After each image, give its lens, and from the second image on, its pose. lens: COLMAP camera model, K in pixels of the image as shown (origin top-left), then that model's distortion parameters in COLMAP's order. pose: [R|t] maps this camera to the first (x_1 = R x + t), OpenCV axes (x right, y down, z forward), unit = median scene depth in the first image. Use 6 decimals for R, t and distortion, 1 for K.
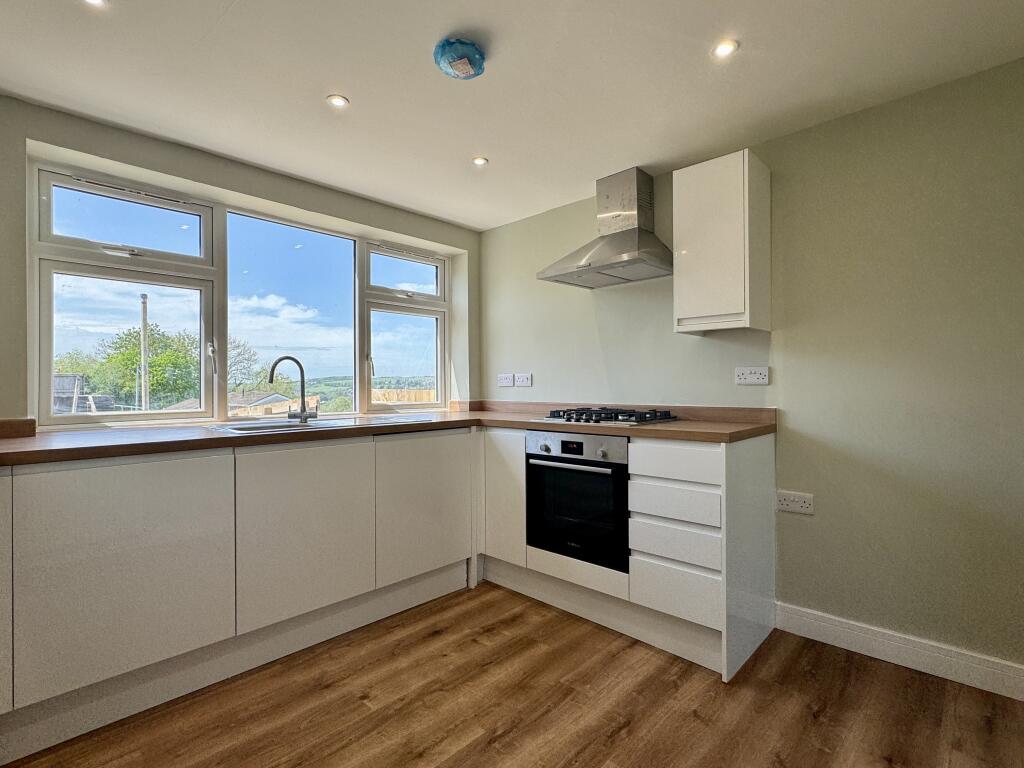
lens RADIAL K [[505.7, 0, 515.0], [0, 505.7, 379.7], [0, 0, 1]] dist [0.007356, -0.000011]
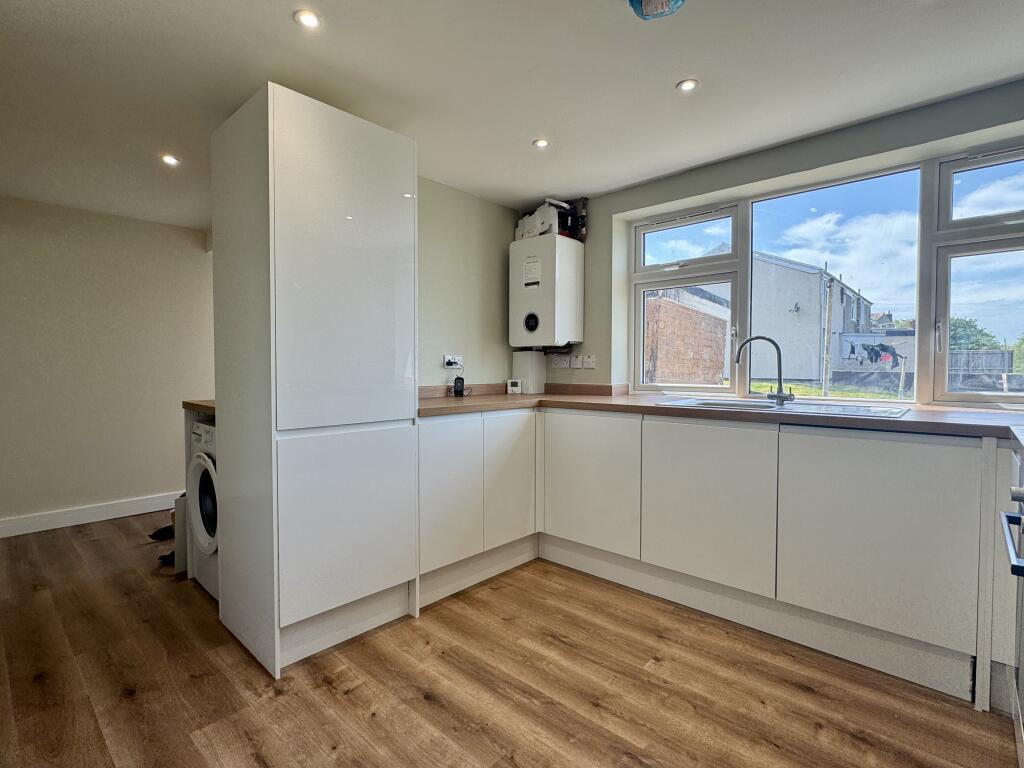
lens RADIAL K [[505.7, 0, 511.3], [0, 505.7, 384.9], [0, 0, 1]] dist [0.007356, -0.000011]
pose [[0.015060, 0.041847, -0.999011, 0.595962], [0.012872, 0.999033, 0.042042, 0.001110], [0.999804, -0.013492, 0.014507, 0.553791]]
